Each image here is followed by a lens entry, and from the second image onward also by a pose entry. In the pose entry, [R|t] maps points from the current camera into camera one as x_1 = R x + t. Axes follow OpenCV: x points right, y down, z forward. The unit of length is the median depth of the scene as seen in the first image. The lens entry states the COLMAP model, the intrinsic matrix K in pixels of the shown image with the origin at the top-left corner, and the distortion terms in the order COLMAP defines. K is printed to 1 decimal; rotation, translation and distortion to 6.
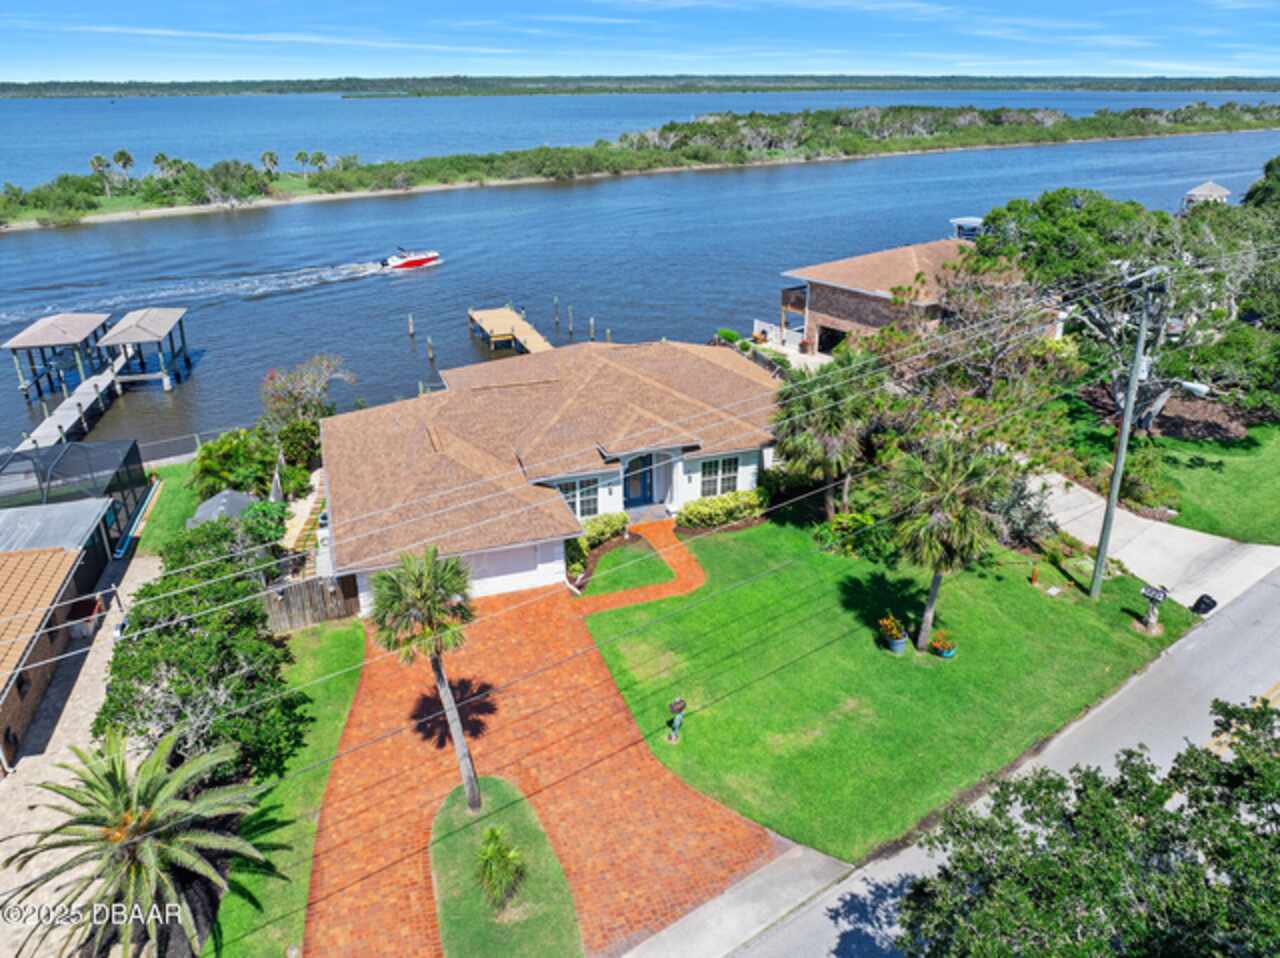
lens RADIAL K [[900.0, 0, 628.5], [0, 900.0, 479.0], [0, 0, 1]] dist [-0.034331, 0.001194]
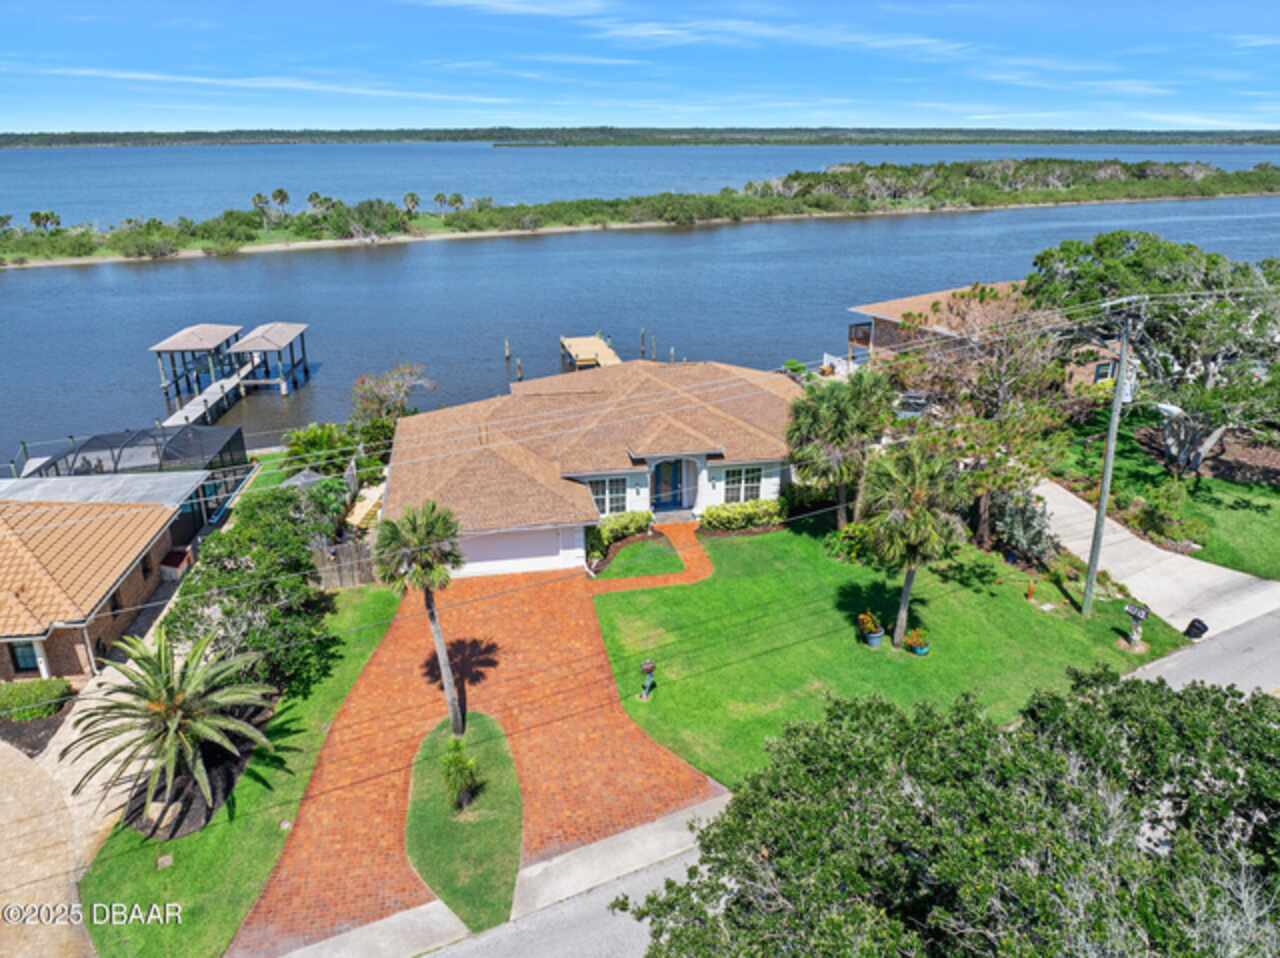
lens RADIAL K [[900.0, 0, 635.6], [0, 900.0, 480.6], [0, 0, 1]] dist [-0.034331, 0.001194]
pose [[0.989700, 0.054580, -0.132341, 0.124718], [-0.060891, 0.997169, -0.044119, 0.050392], [0.129558, 0.051723, 0.990222, -0.088403]]
